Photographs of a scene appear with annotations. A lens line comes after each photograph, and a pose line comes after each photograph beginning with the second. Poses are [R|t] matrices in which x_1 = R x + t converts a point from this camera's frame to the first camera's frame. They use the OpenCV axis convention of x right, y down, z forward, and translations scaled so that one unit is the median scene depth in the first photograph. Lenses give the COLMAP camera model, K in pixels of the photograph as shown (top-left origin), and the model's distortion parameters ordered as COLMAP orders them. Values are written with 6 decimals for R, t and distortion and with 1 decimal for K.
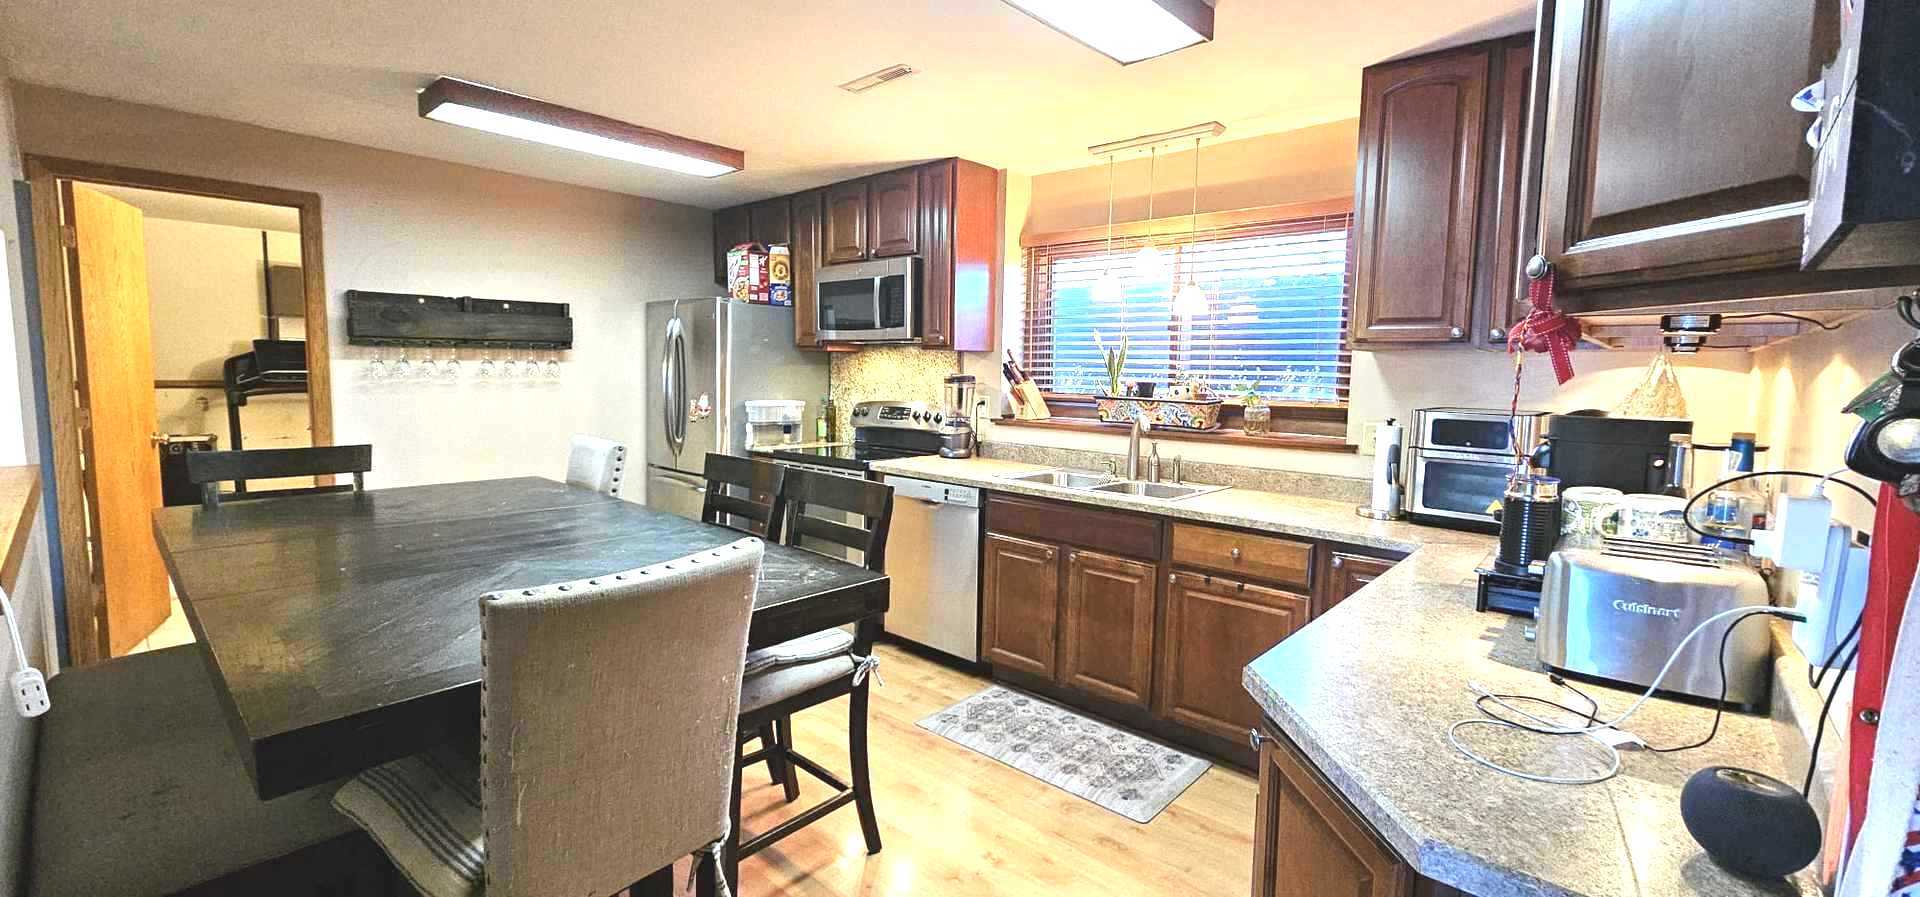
lens RADIAL K [[786.3, 0, 956.7], [0, 786.3, 445.1], [0, 0, 1]] dist [0.000496, -0.001723]
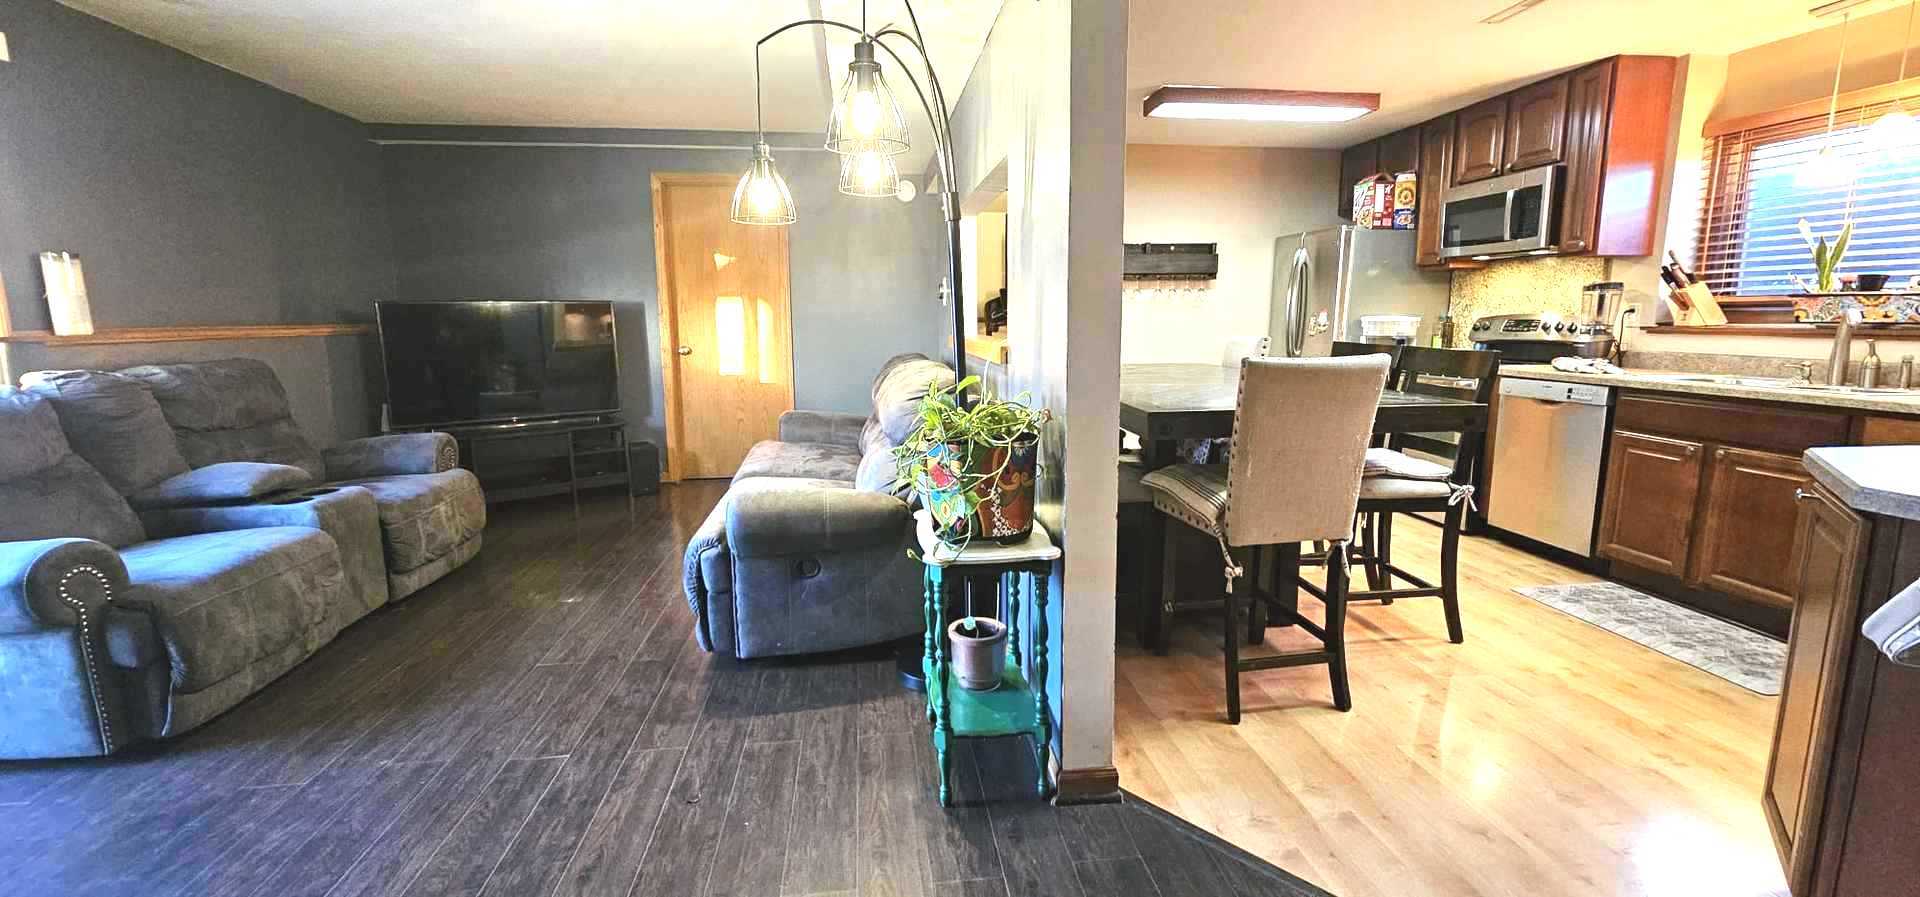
lens RADIAL K [[786.3, 0, 962.0], [0, 786.3, 439.4], [0, 0, 1]] dist [0.000496, -0.001723]
pose [[0.757422, 0.080102, -0.647994, 0.053291], [-0.046167, 0.996532, 0.069224, 0.082742], [0.651291, -0.022516, 0.758494, -0.291821]]
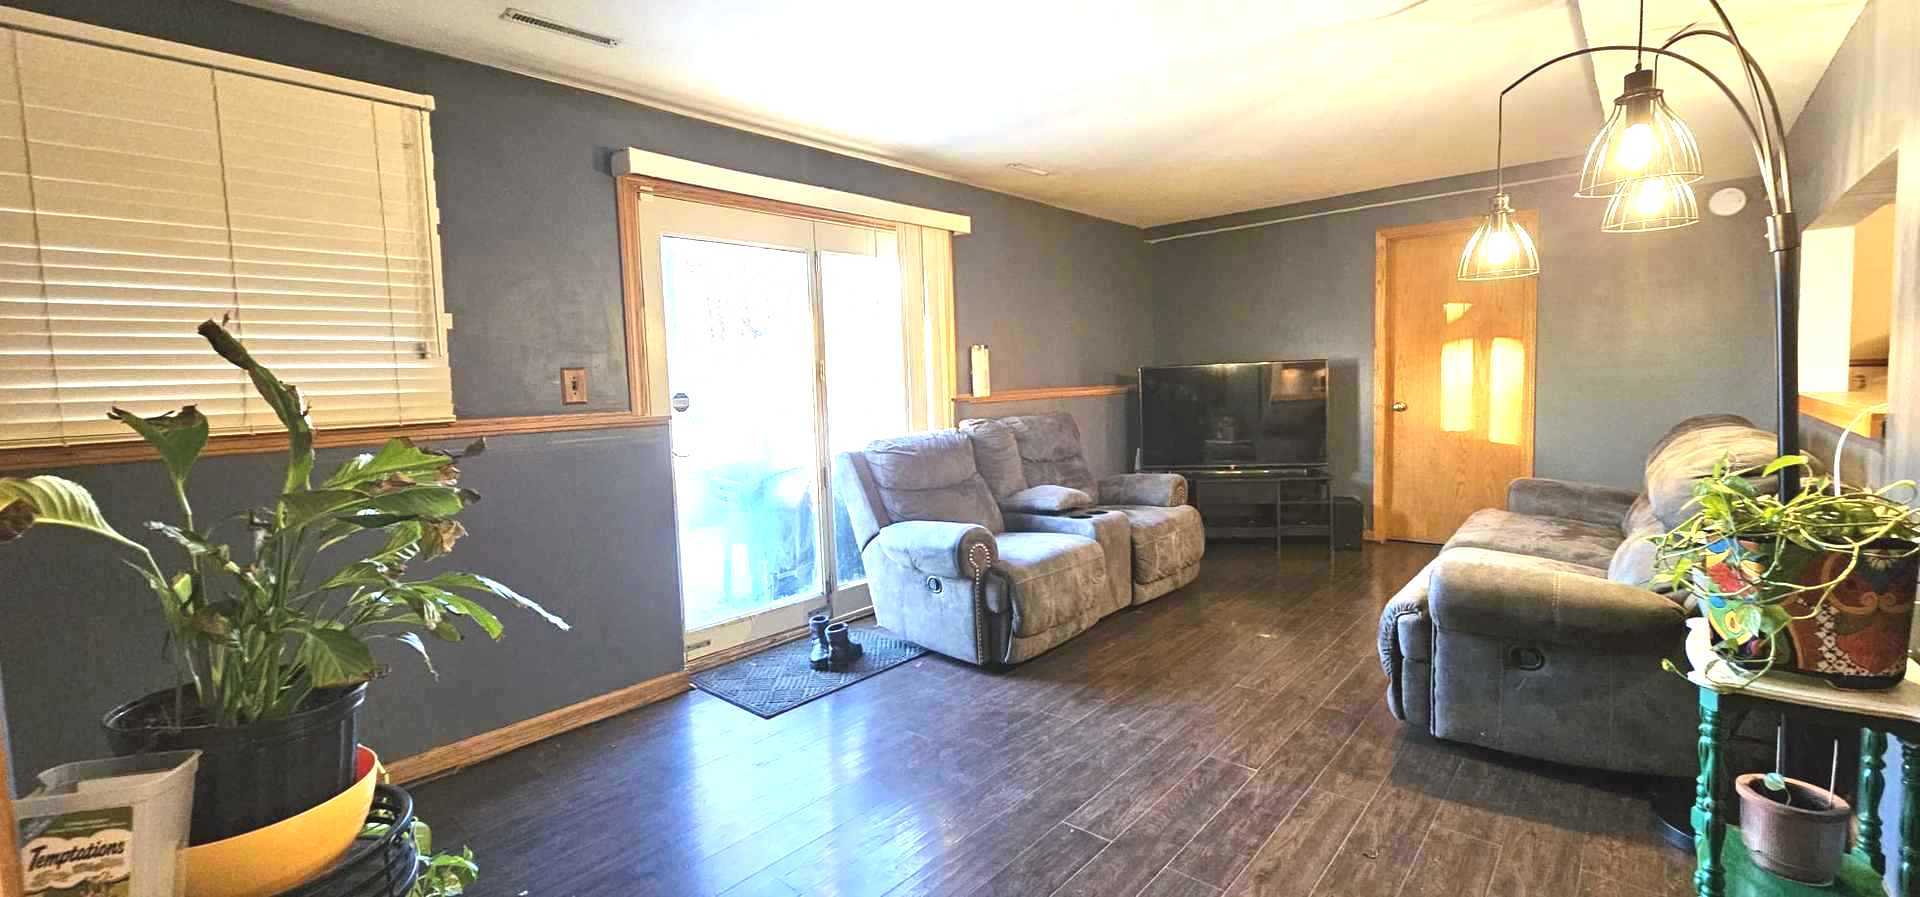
lens RADIAL K [[786.3, 0, 957.9], [0, 786.3, 440.8], [0, 0, 1]] dist [0.000496, -0.001723]
pose [[0.007795, 0.058415, -0.998262, 0.111676], [-0.065802, 0.996159, 0.057779, 0.074350], [0.997802, 0.065237, 0.011609, -0.320103]]
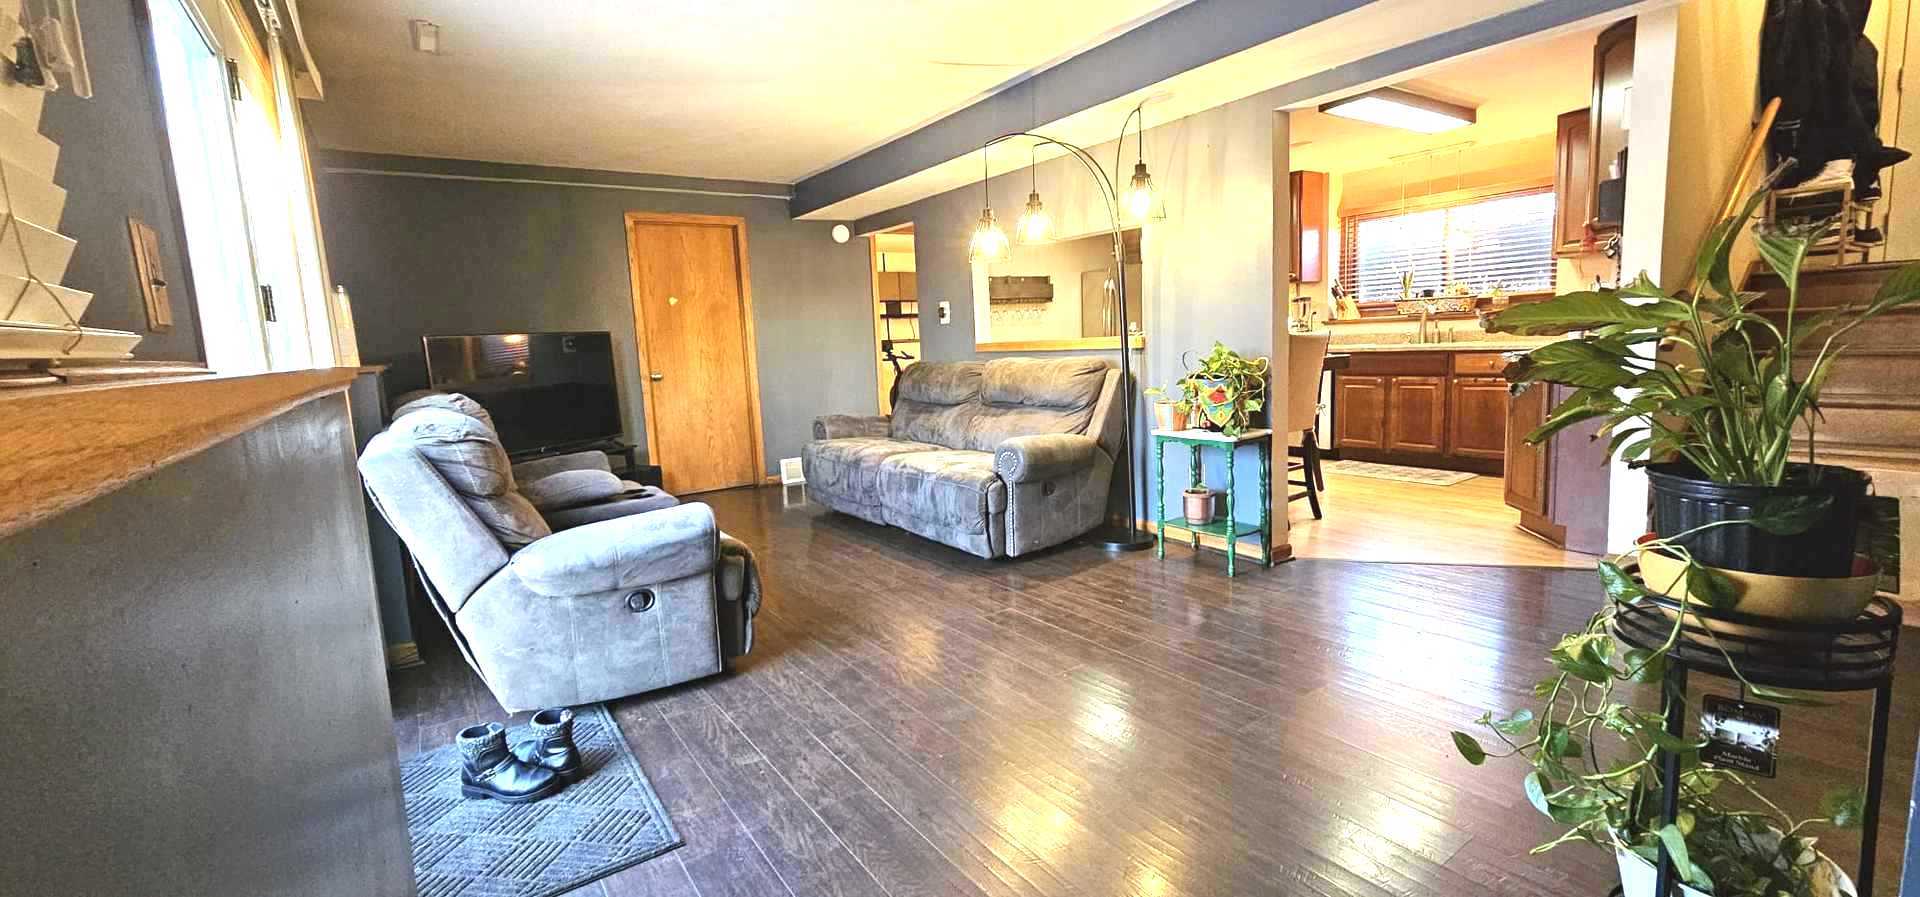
lens RADIAL K [[786.3, 0, 961.2], [0, 786.3, 443.8], [0, 0, 1]] dist [0.000496, -0.001723]
pose [[0.974006, -0.036765, -0.223517, -0.379263], [0.045166, 0.998448, 0.032586, 0.153506], [0.221972, -0.041834, 0.974155, -0.919045]]
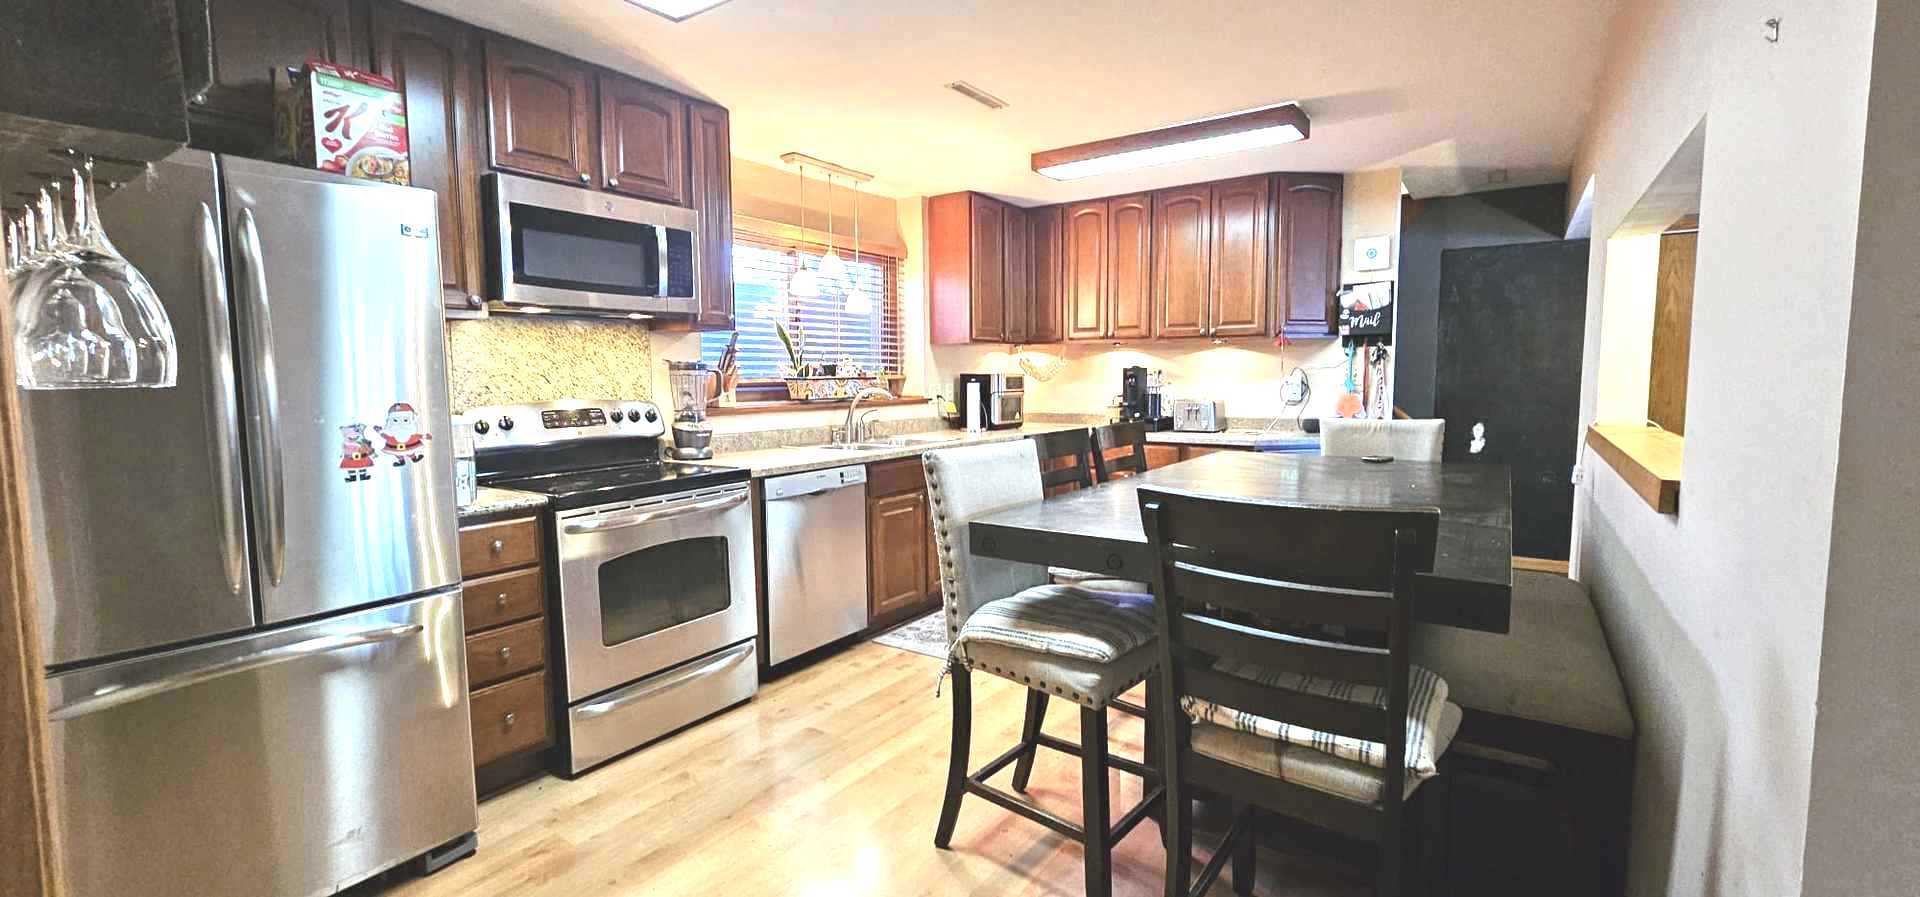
lens RADIAL K [[786.3, 0, 960.0], [0, 786.3, 437.4], [0, 0, 1]] dist [0.000496, -0.001723]
pose [[-0.124228, -0.099368, 0.987266, -0.952220], [0.096367, 0.989061, 0.111675, -0.080416], [-0.987563, 0.109013, -0.113293, 0.901339]]
